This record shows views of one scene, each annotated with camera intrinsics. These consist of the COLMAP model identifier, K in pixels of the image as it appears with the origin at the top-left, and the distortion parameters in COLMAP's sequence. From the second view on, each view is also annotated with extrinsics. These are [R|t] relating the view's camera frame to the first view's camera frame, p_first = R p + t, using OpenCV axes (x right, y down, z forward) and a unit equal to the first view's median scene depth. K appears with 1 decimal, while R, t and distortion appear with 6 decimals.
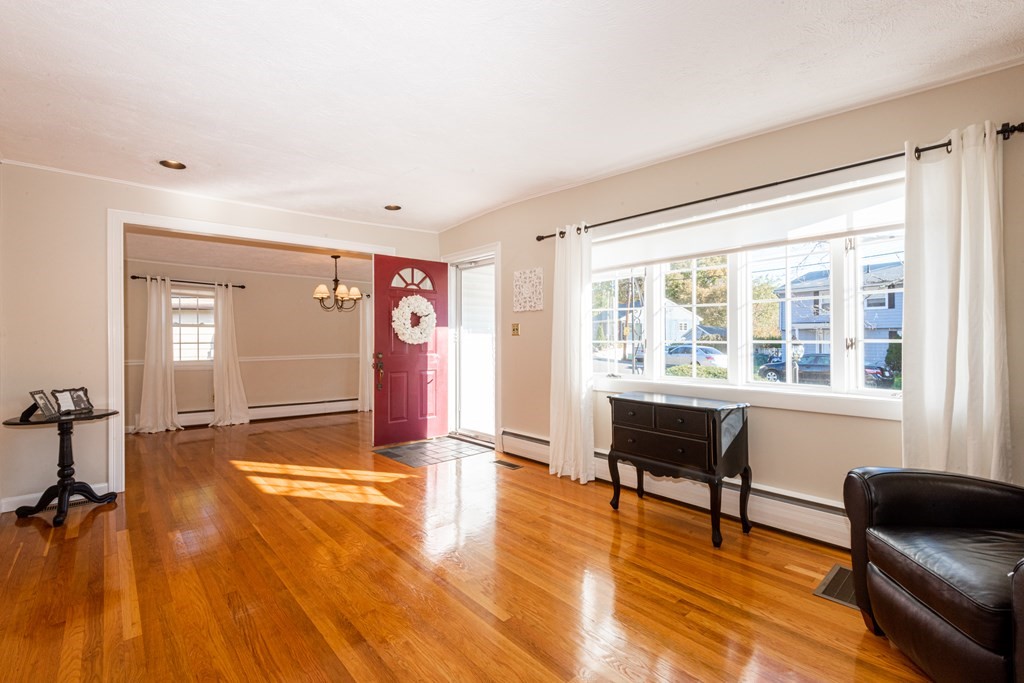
lens RADIAL K [[460.0, 0, 519.1], [0, 460.0, 336.5], [0, 0, 1]] dist [0.006840, -0.004728]
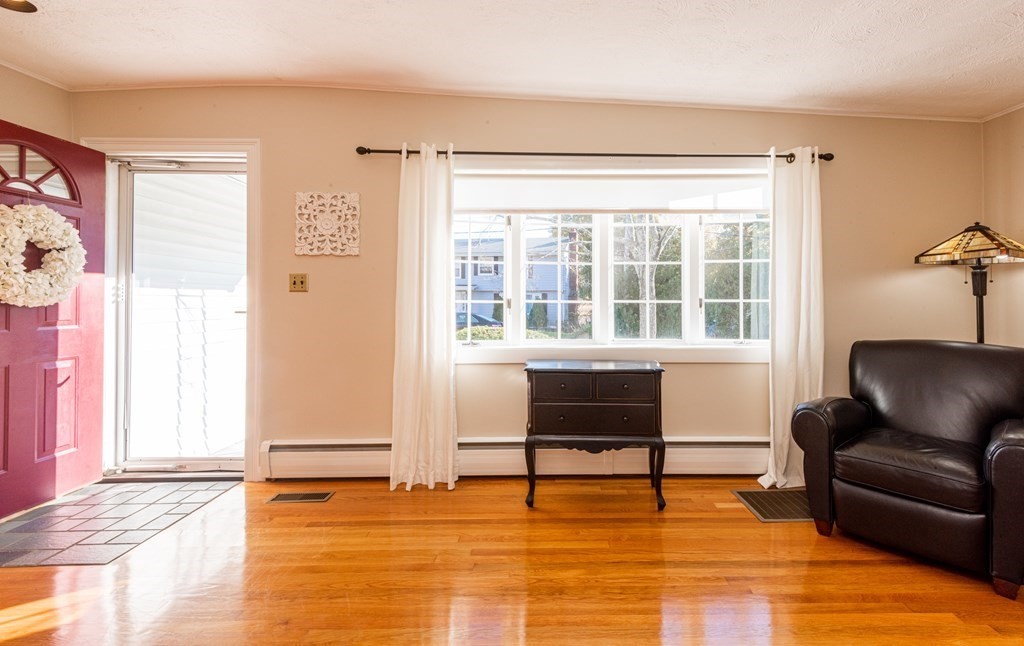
lens RADIAL K [[472.8, 0, 540.1], [0, 472.8, 297.8], [0, 0, 1]] dist [0.016453, -0.005337]
pose [[0.647405, 0.006897, 0.762115, -0.338842], [-0.007913, 0.999966, -0.002328, 0.005376], [-0.762105, -0.004523, 0.647437, 0.358413]]
